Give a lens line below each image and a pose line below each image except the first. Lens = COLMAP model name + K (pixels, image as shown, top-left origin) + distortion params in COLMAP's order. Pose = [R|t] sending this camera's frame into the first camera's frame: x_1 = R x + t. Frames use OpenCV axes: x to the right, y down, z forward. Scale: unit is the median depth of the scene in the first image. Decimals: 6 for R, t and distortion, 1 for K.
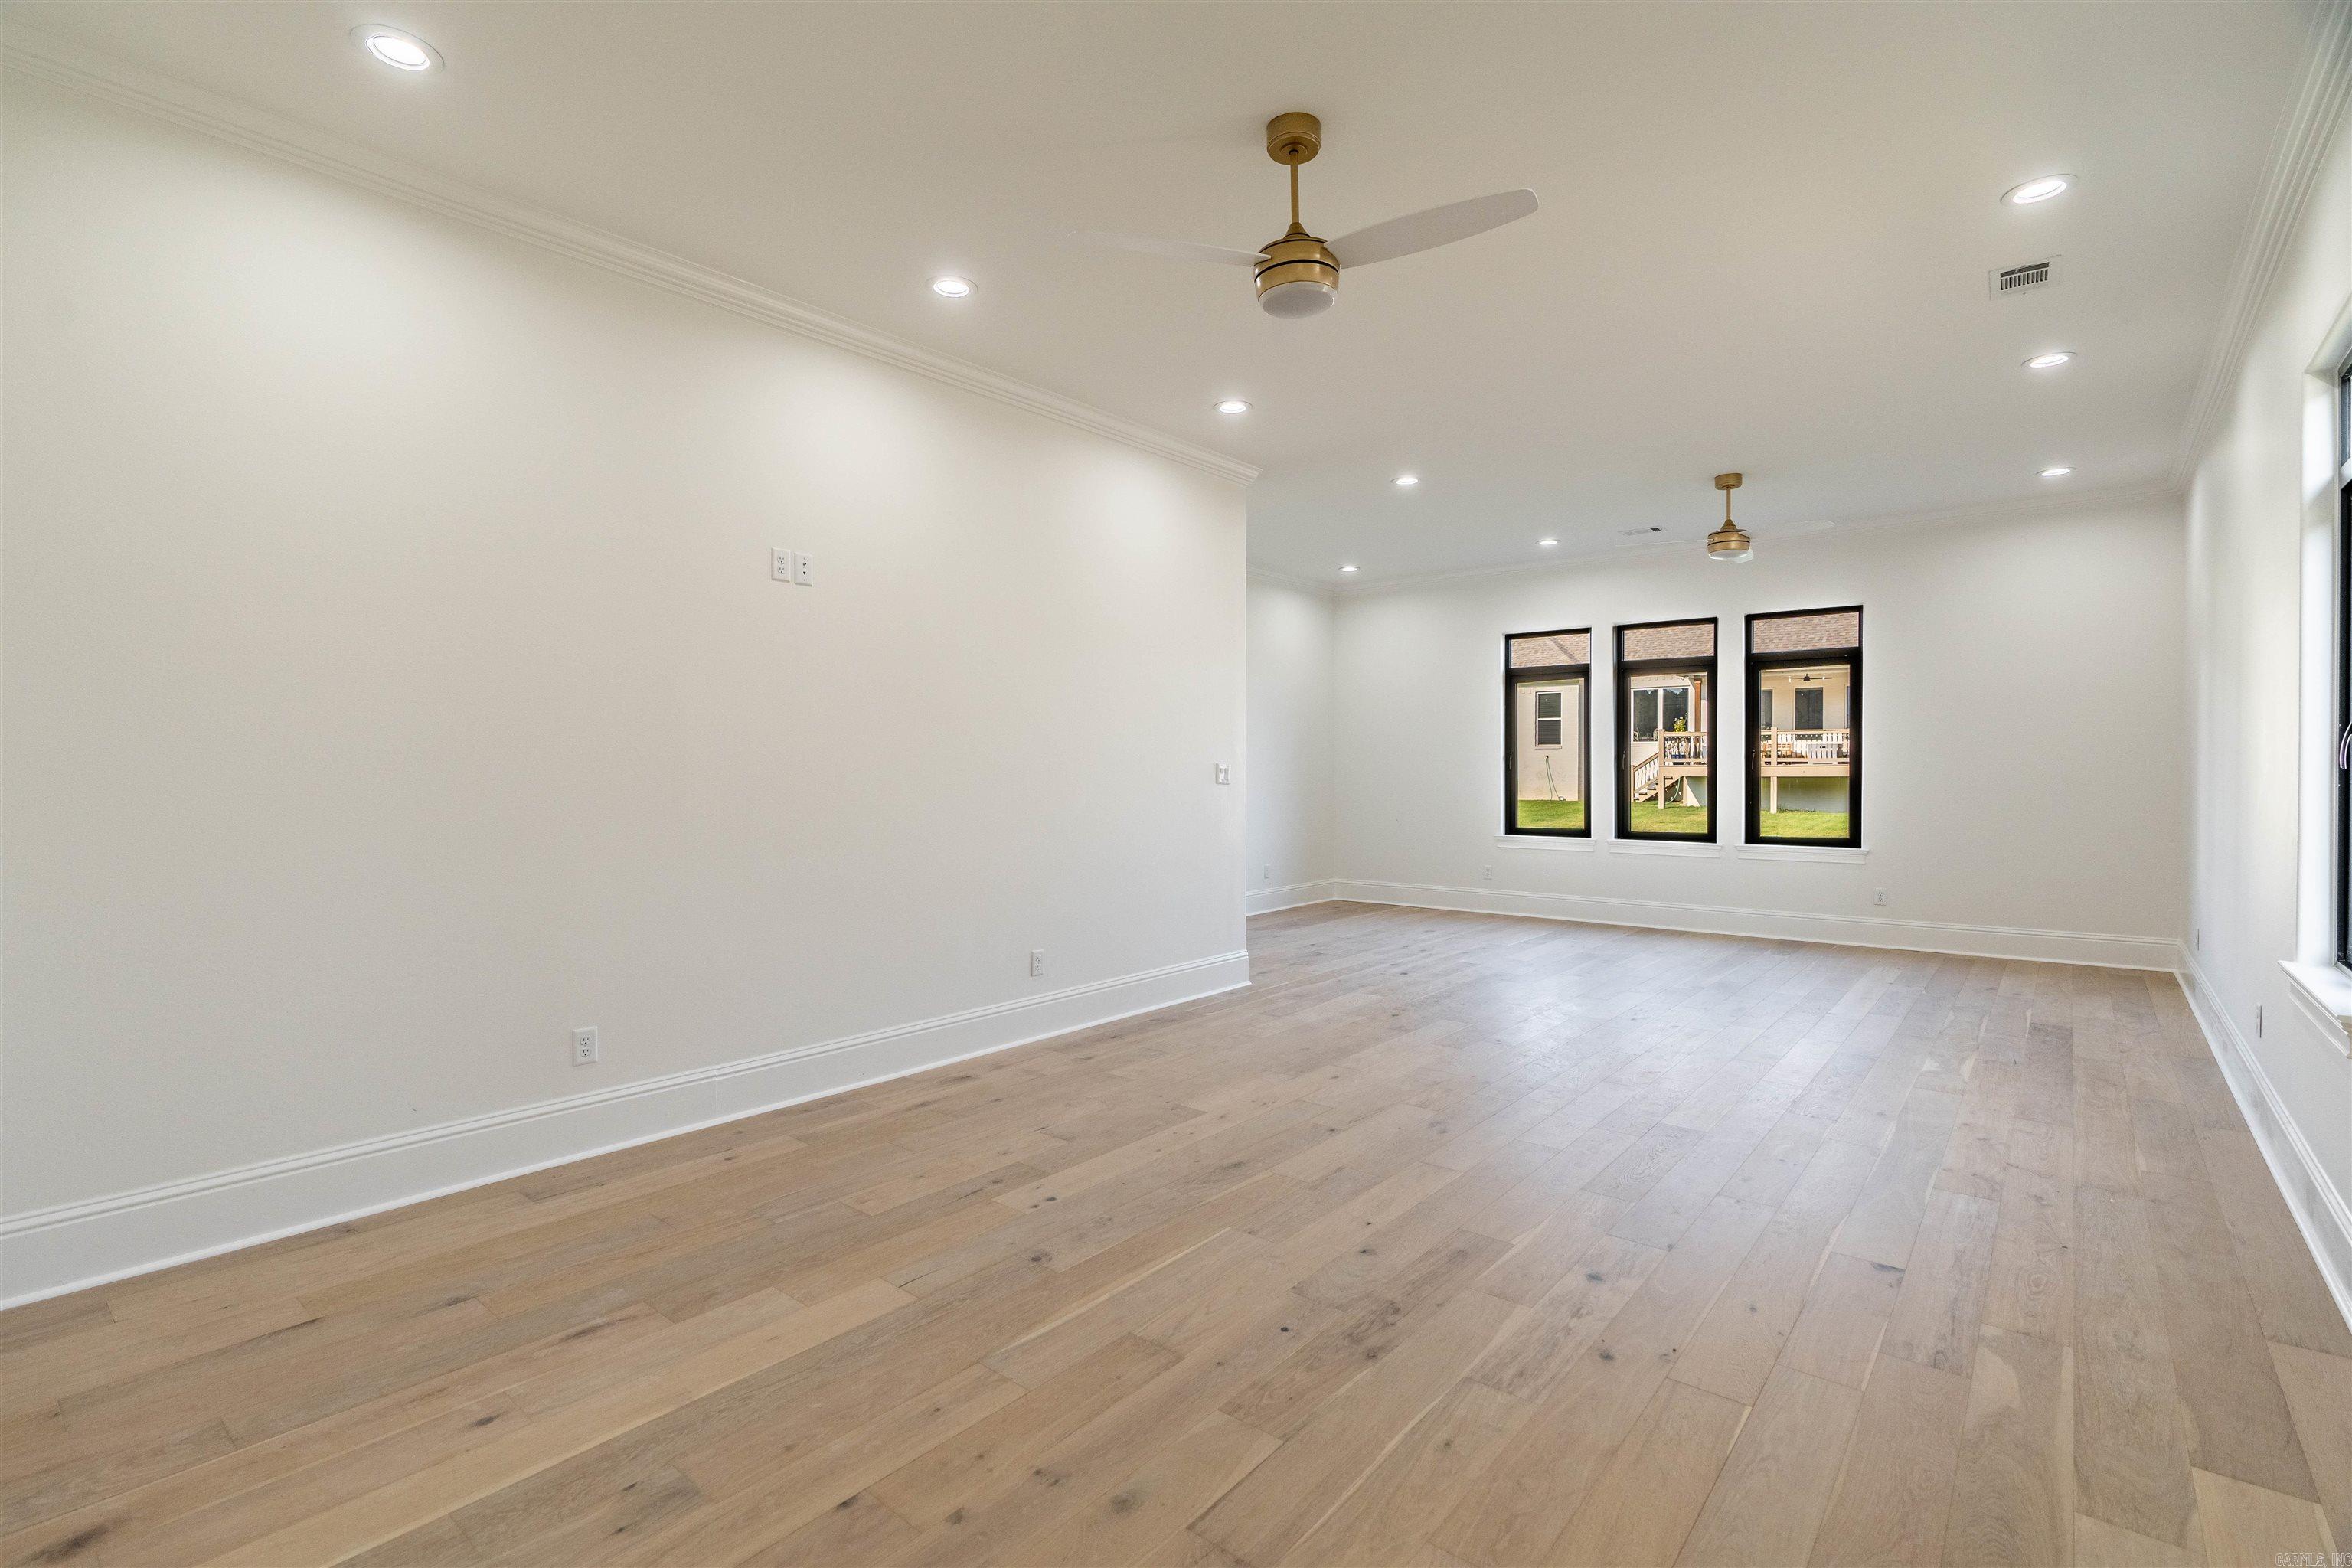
lens RADIAL K [[1083.8, 0, 1188.1], [0, 1083.8, 782.8], [0, 0, 1]] dist [-0.000949, -0.000077]
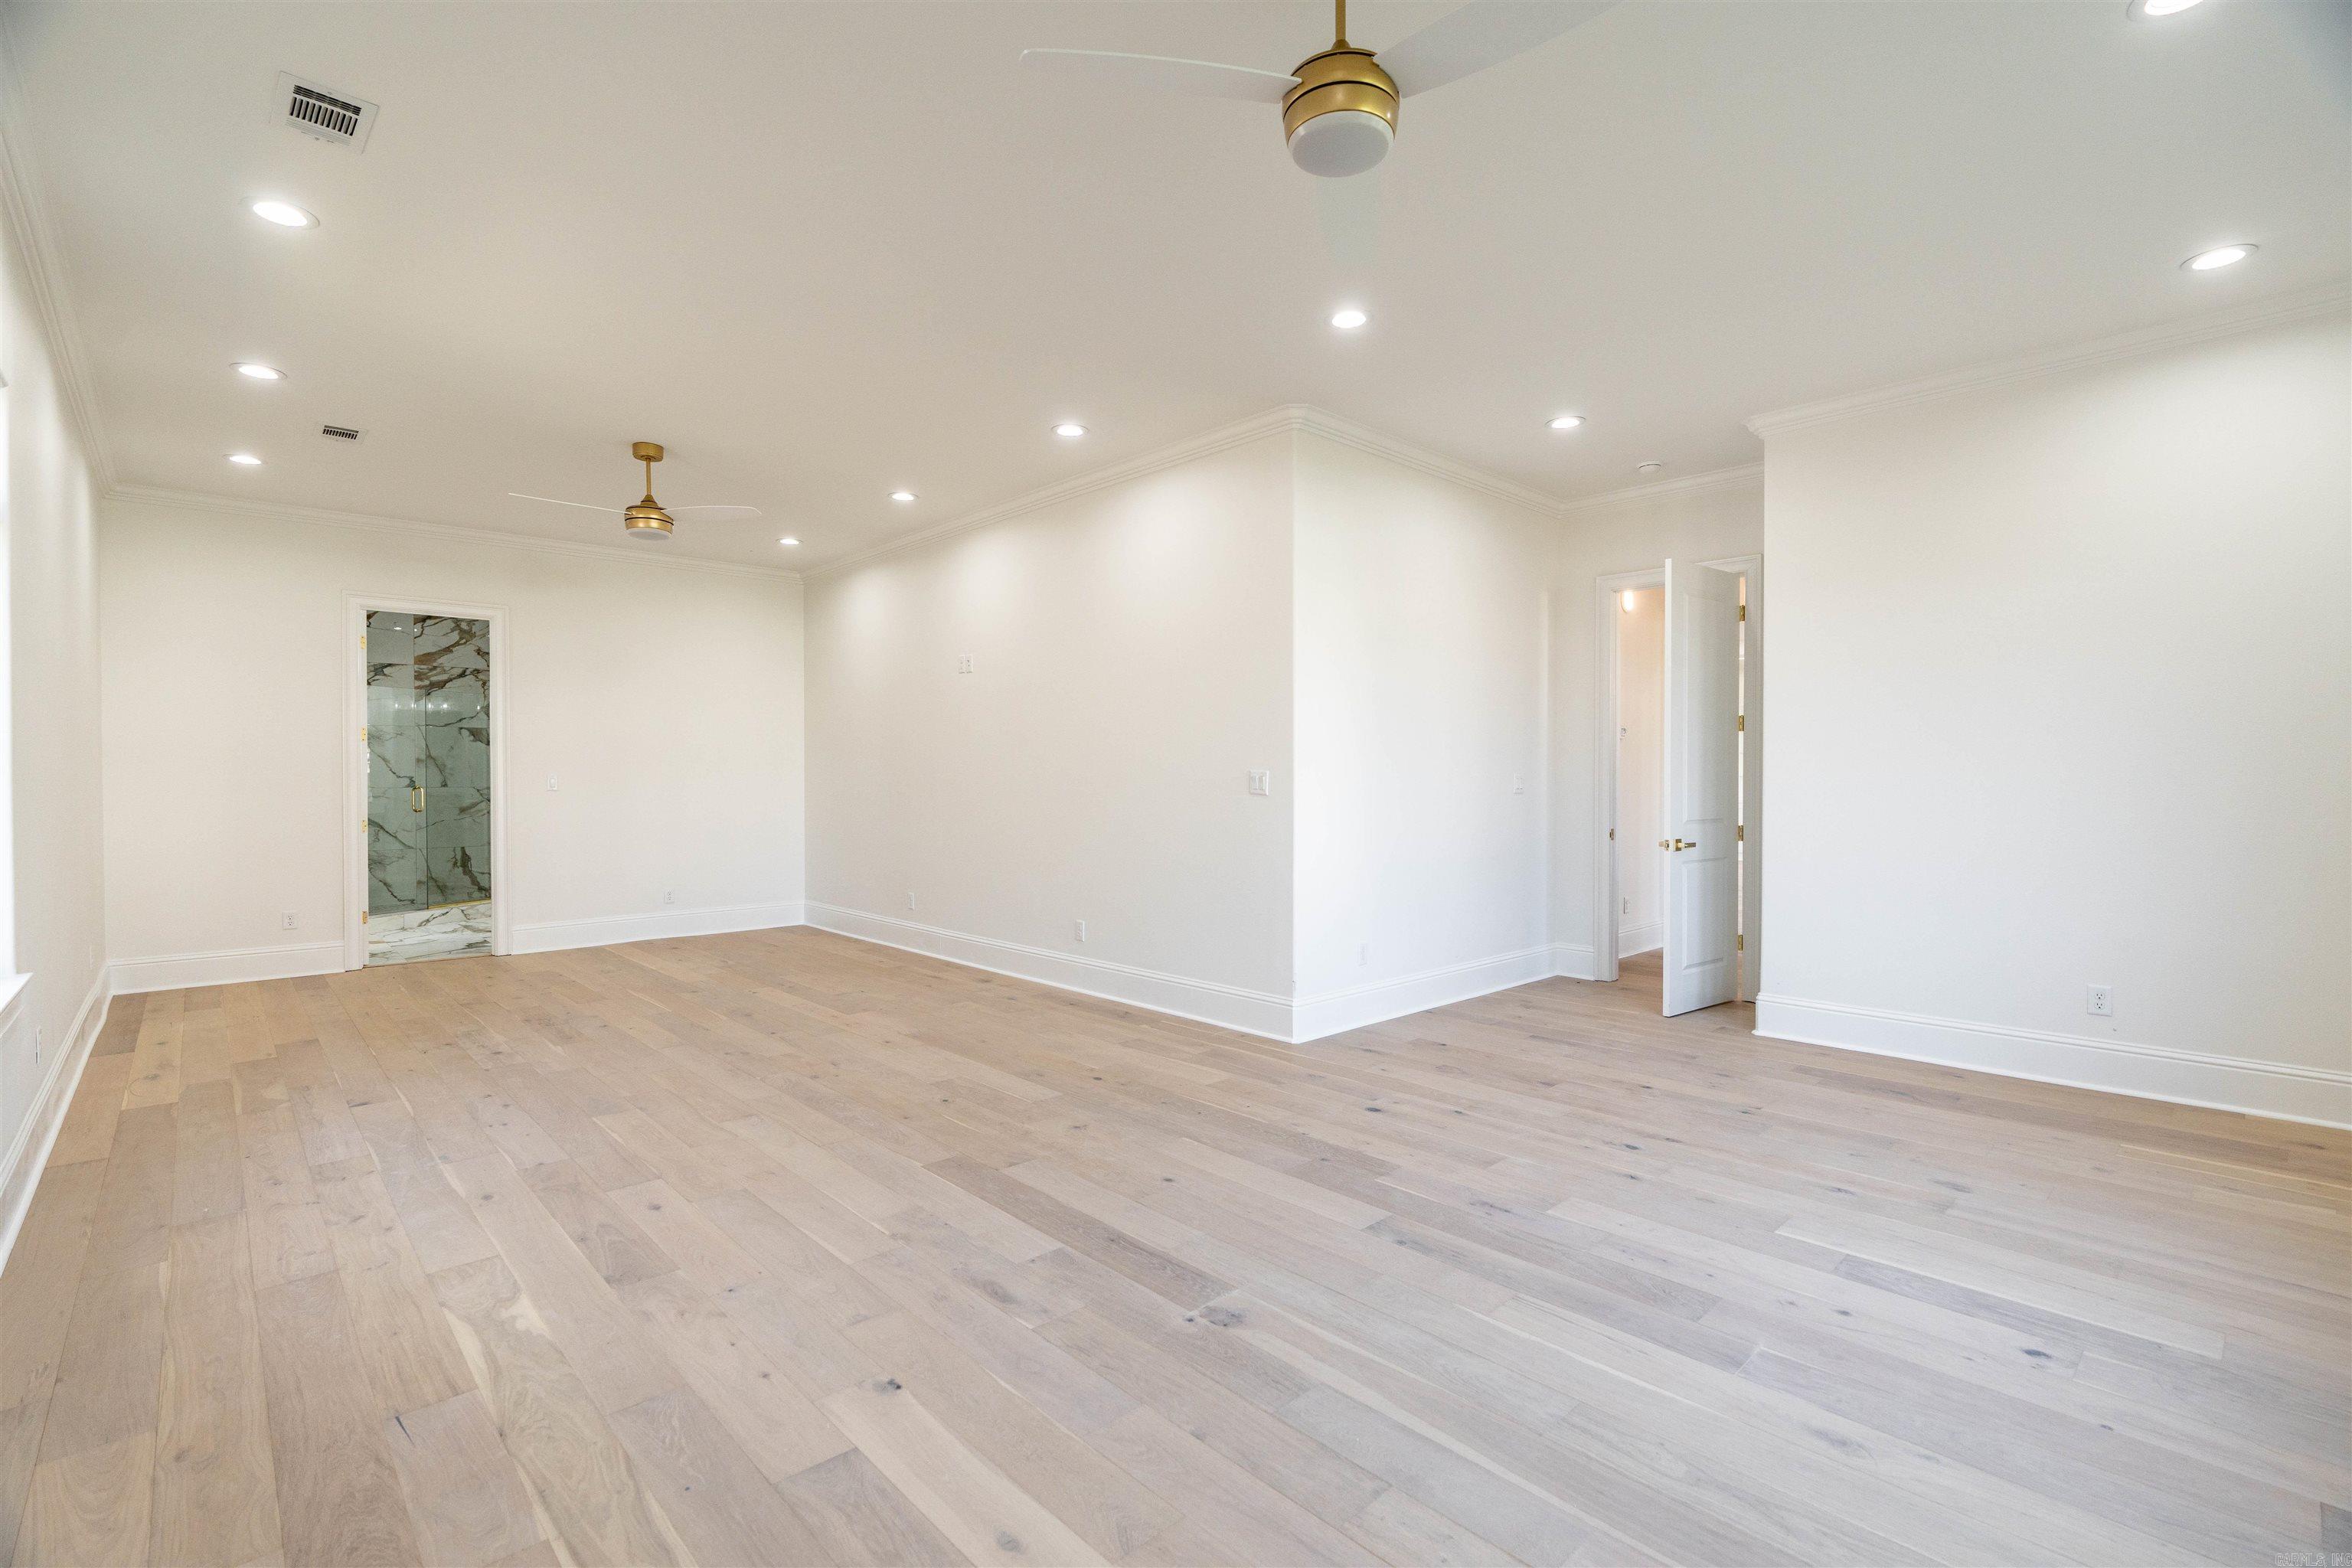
lens RADIAL K [[1058.8, 0, 1168.9], [0, 1058.8, 785.4], [0, 0, 1]] dist [-0.010533, -0.000060]
pose [[-0.141413, 0.008711, -0.989912, 1.305409], [-0.009200, 0.999907, 0.010114, -0.020275], [0.989908, 0.010537, -0.141320, 1.562651]]
